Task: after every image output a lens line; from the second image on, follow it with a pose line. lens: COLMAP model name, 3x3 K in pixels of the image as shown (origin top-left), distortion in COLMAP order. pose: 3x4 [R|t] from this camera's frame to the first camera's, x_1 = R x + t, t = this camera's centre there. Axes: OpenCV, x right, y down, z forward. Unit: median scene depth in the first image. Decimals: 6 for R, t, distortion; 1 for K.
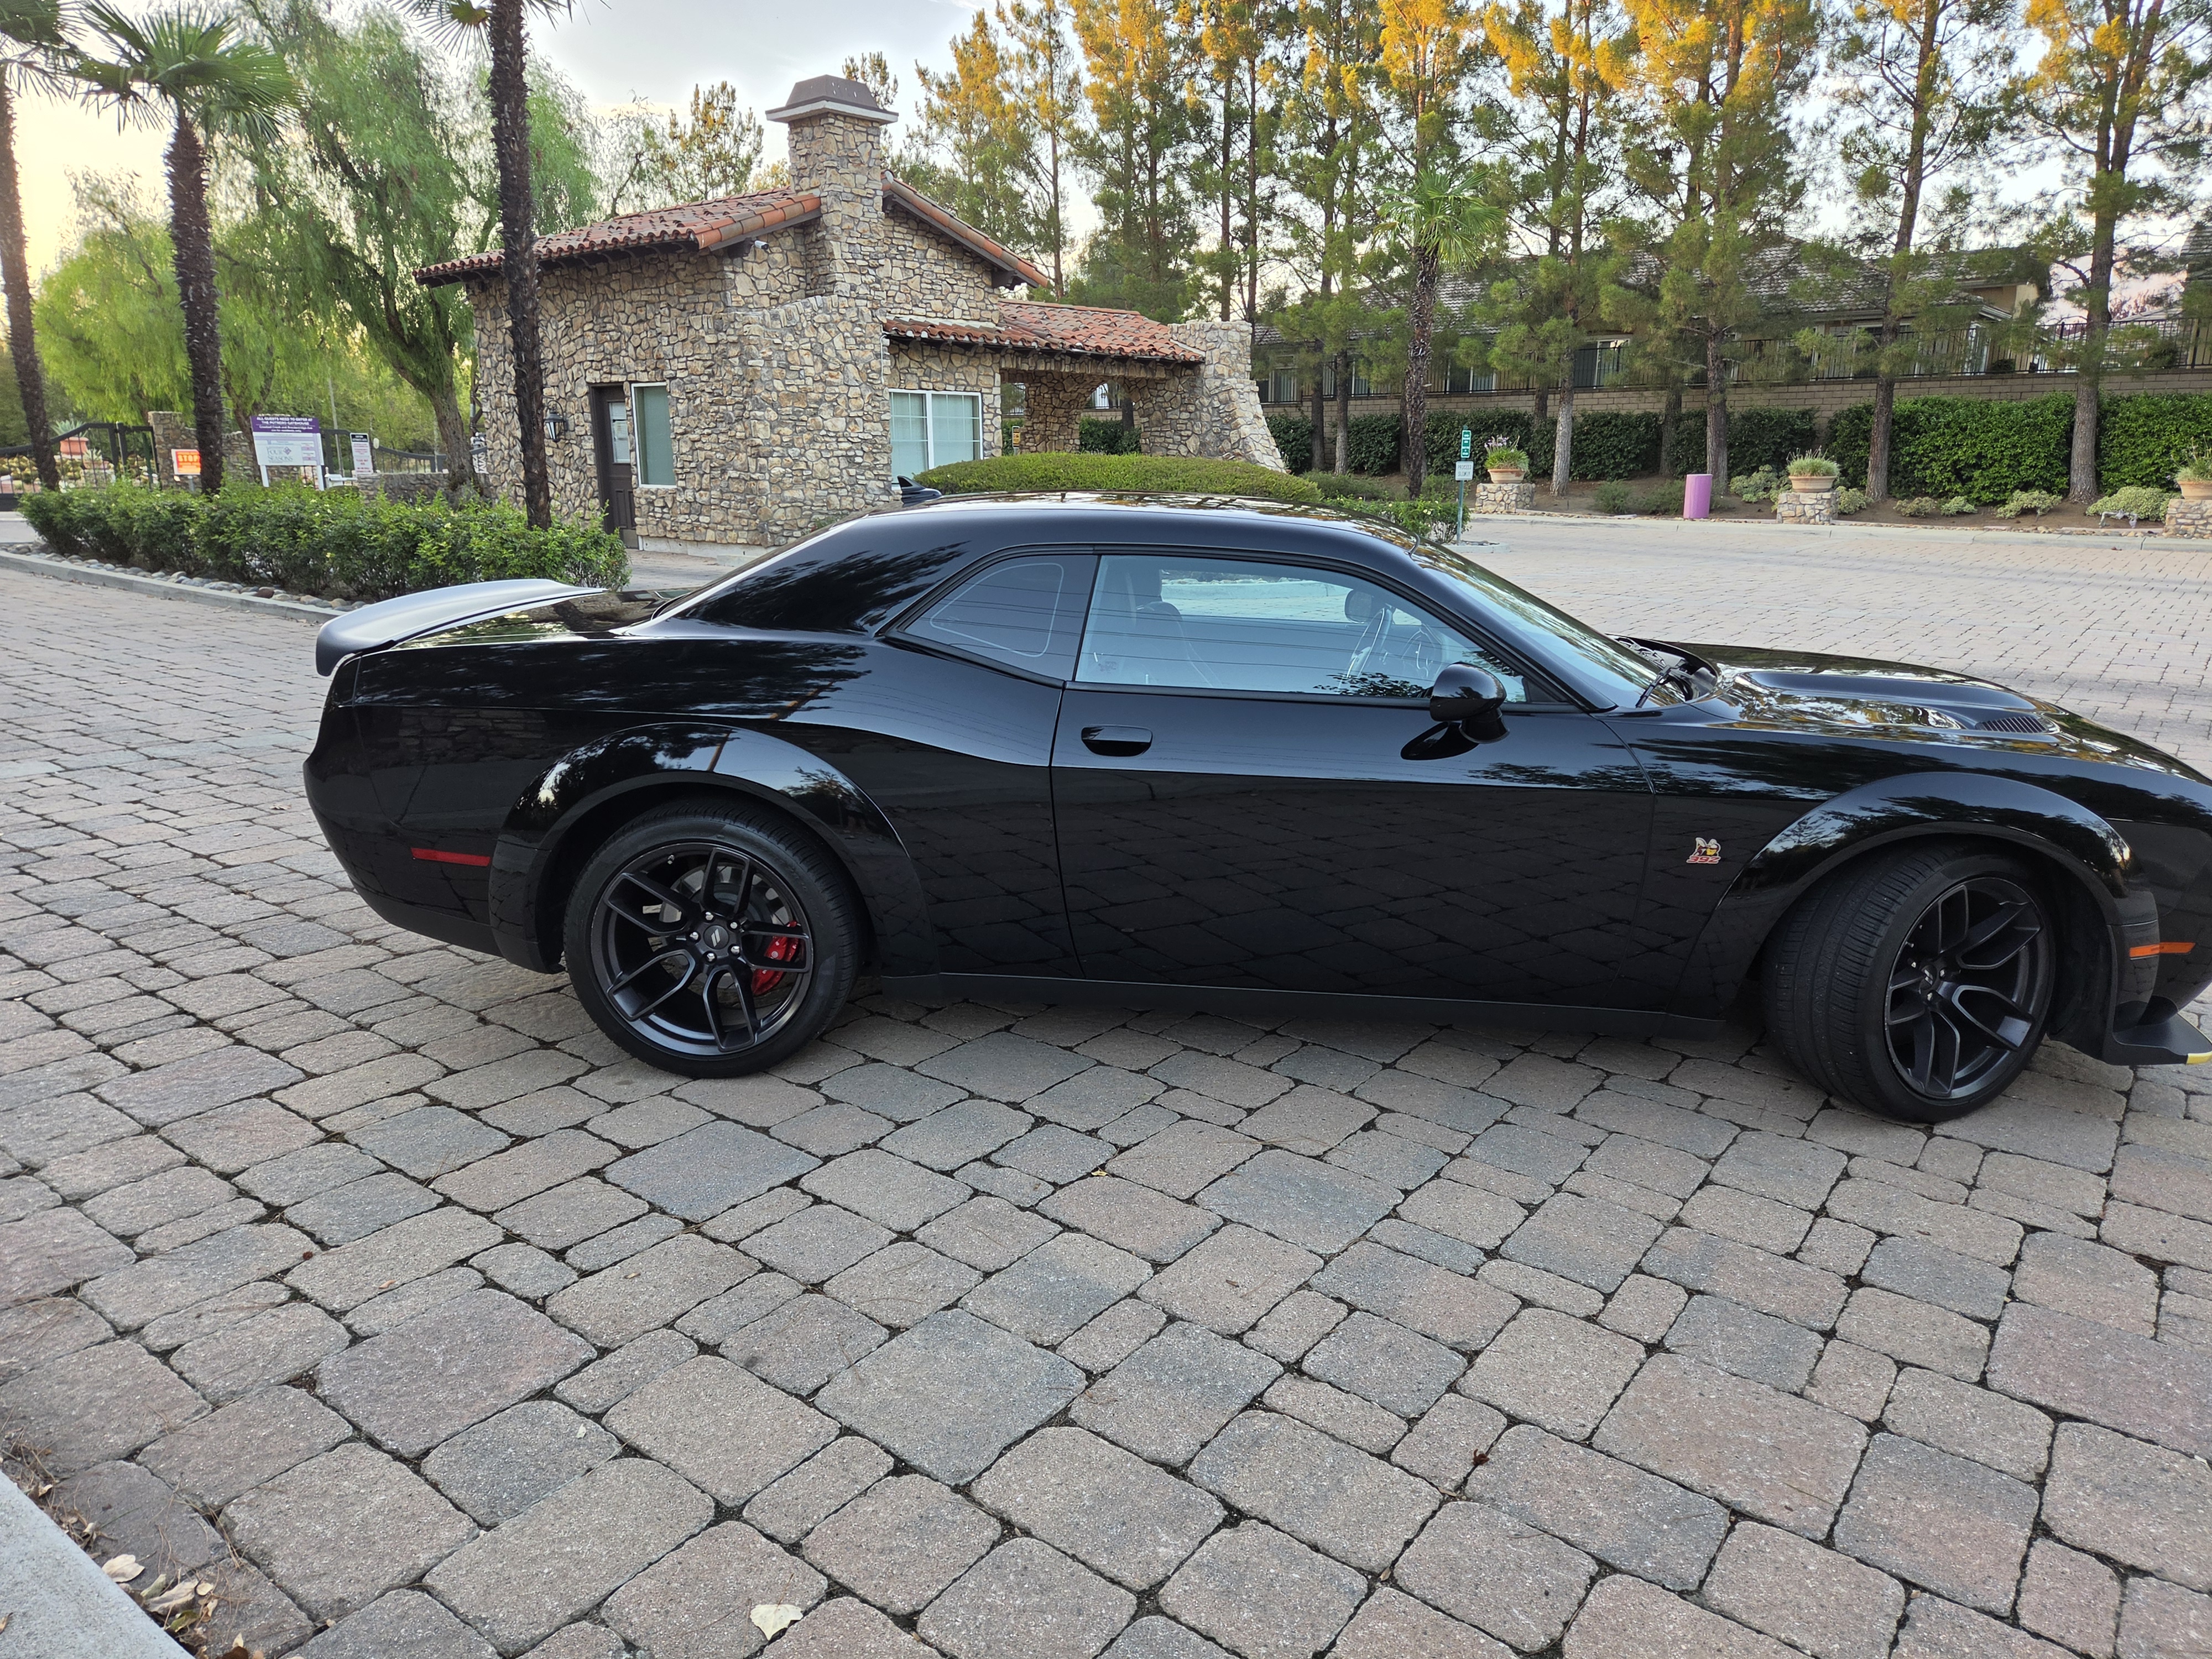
lens RADIAL K [[1491.1, 0, 1102.5], [0, 1491.1, 831.9], [0, 0, 1]] dist [0.010644, -0.007475]
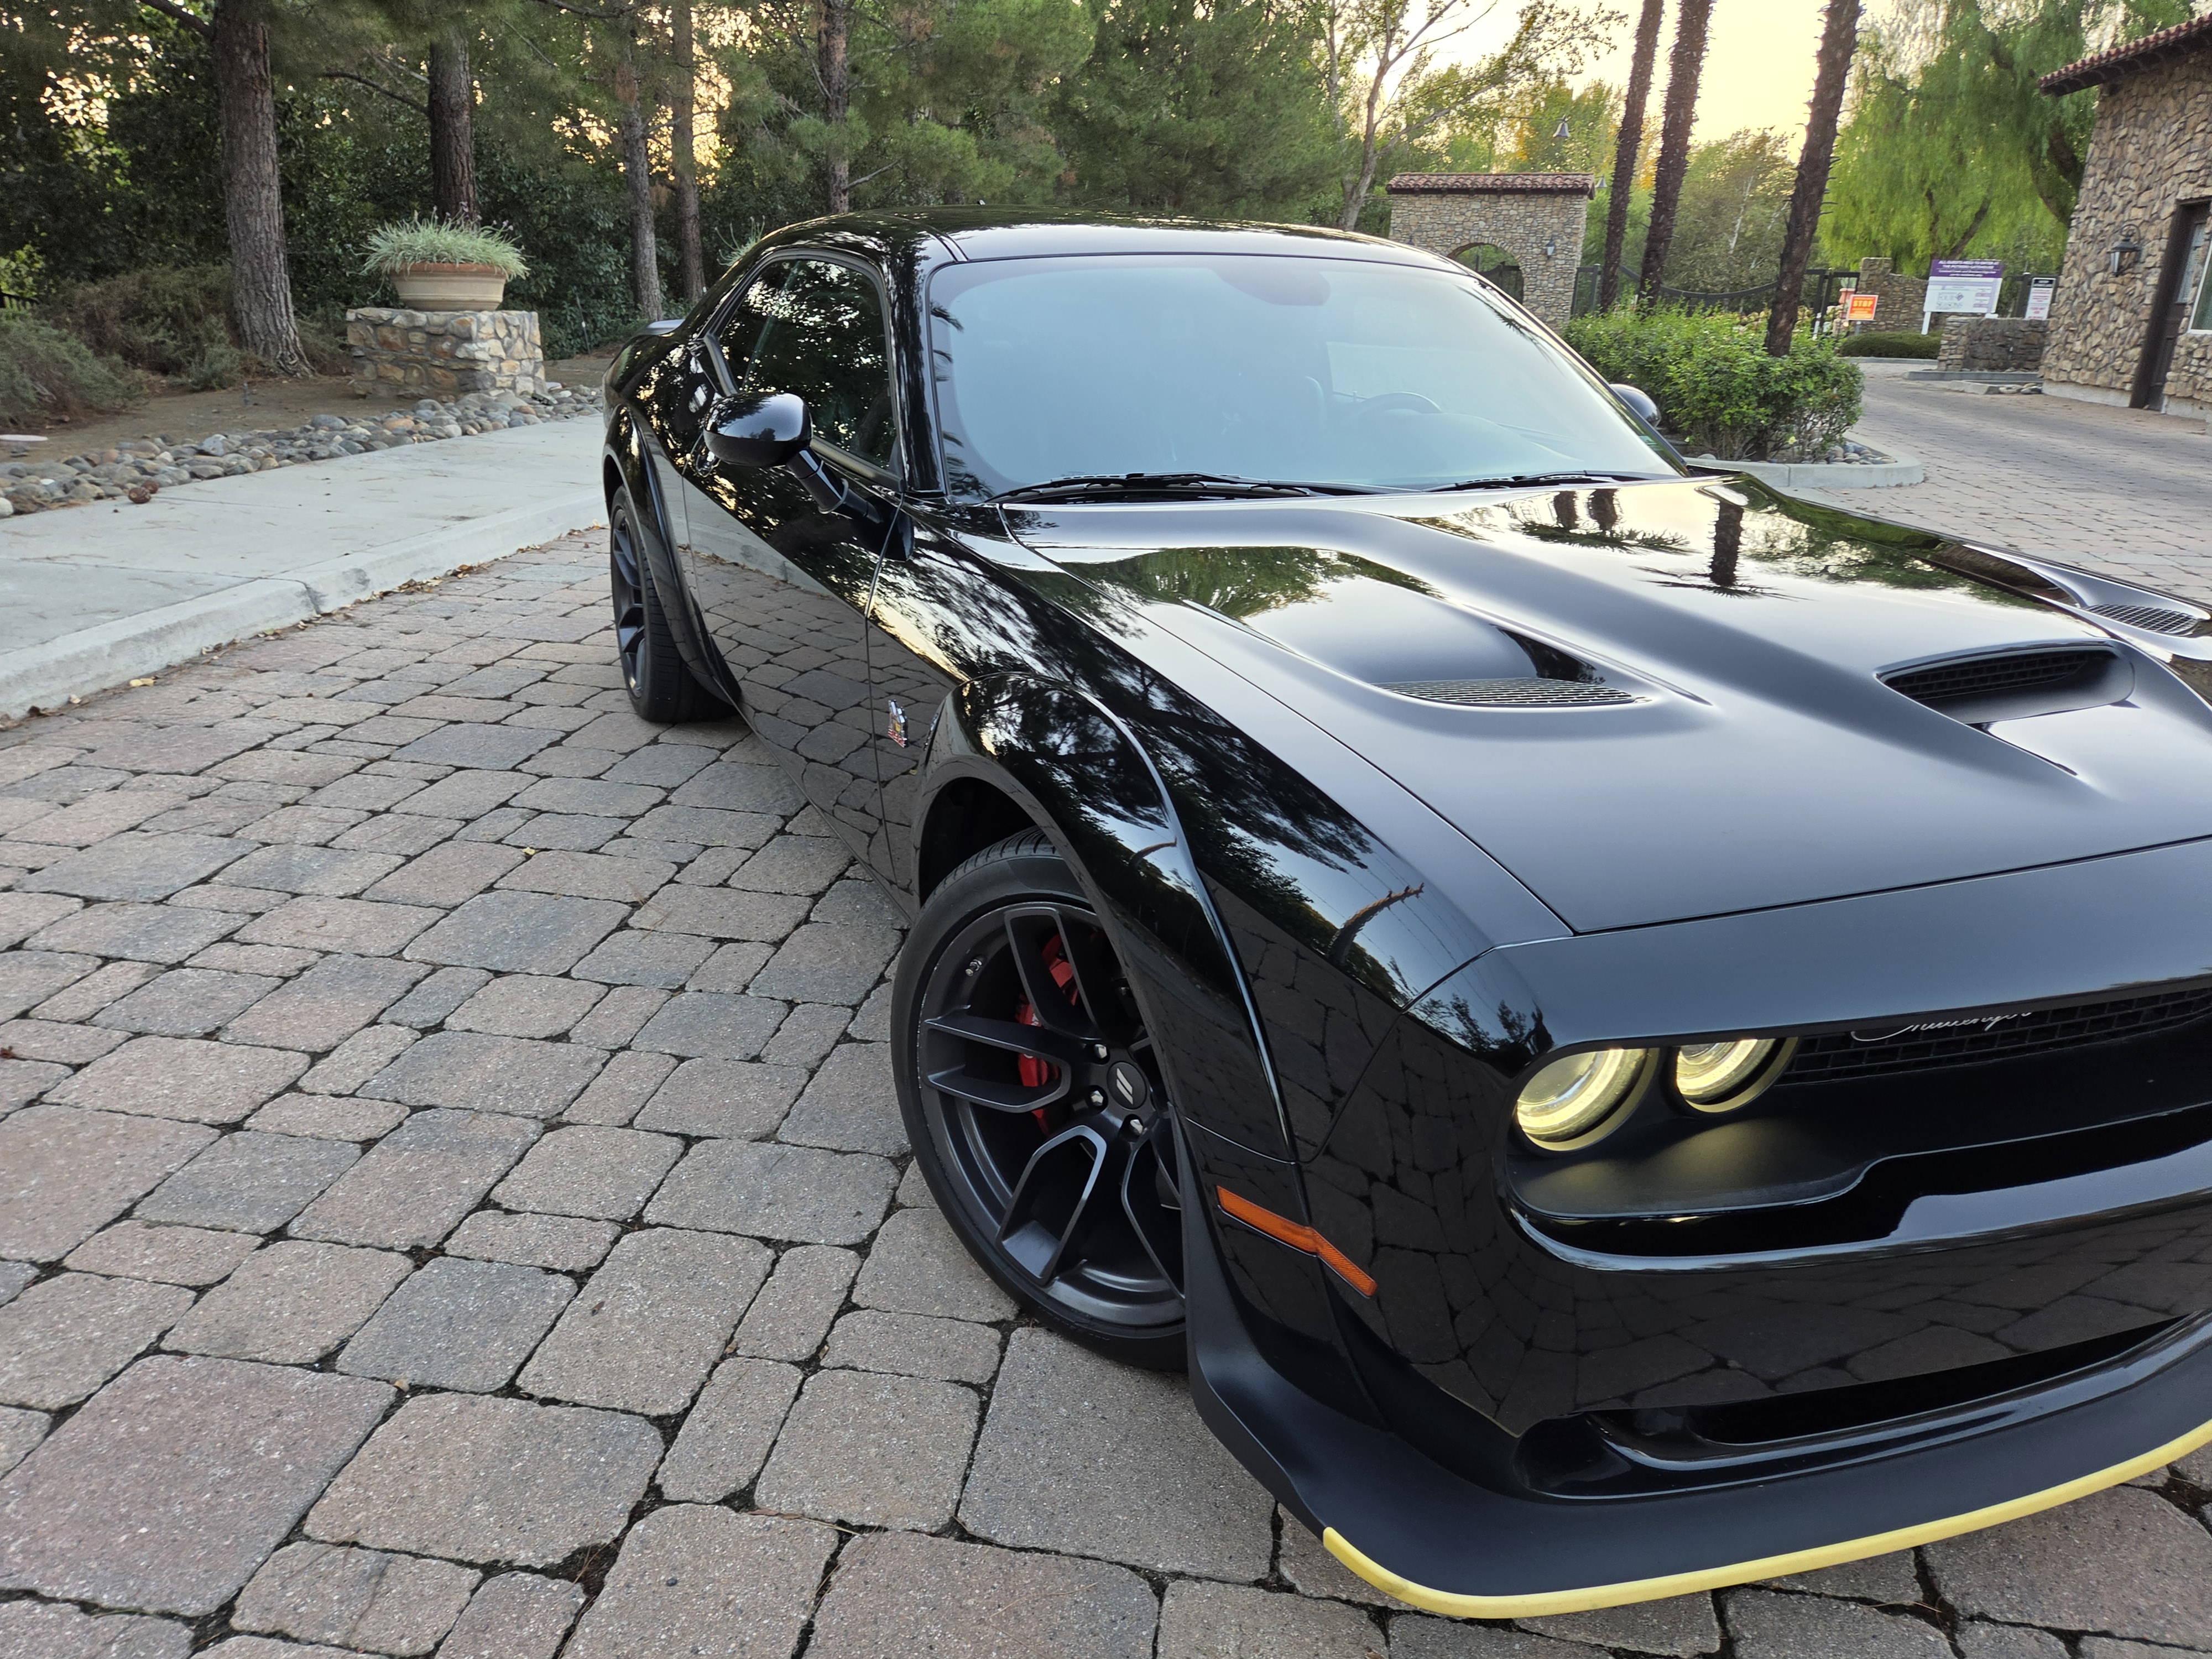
lens RADIAL K [[1491.1, 0, 1100.8], [0, 1491.1, 833.9], [0, 0, 1]] dist [0.010644, -0.007475]
pose [[0.471569, 0.307156, -0.826606, 0.263193], [-0.234169, 0.947340, 0.218429, -0.027465], [0.850169, 0.090561, 0.518663, 0.195607]]
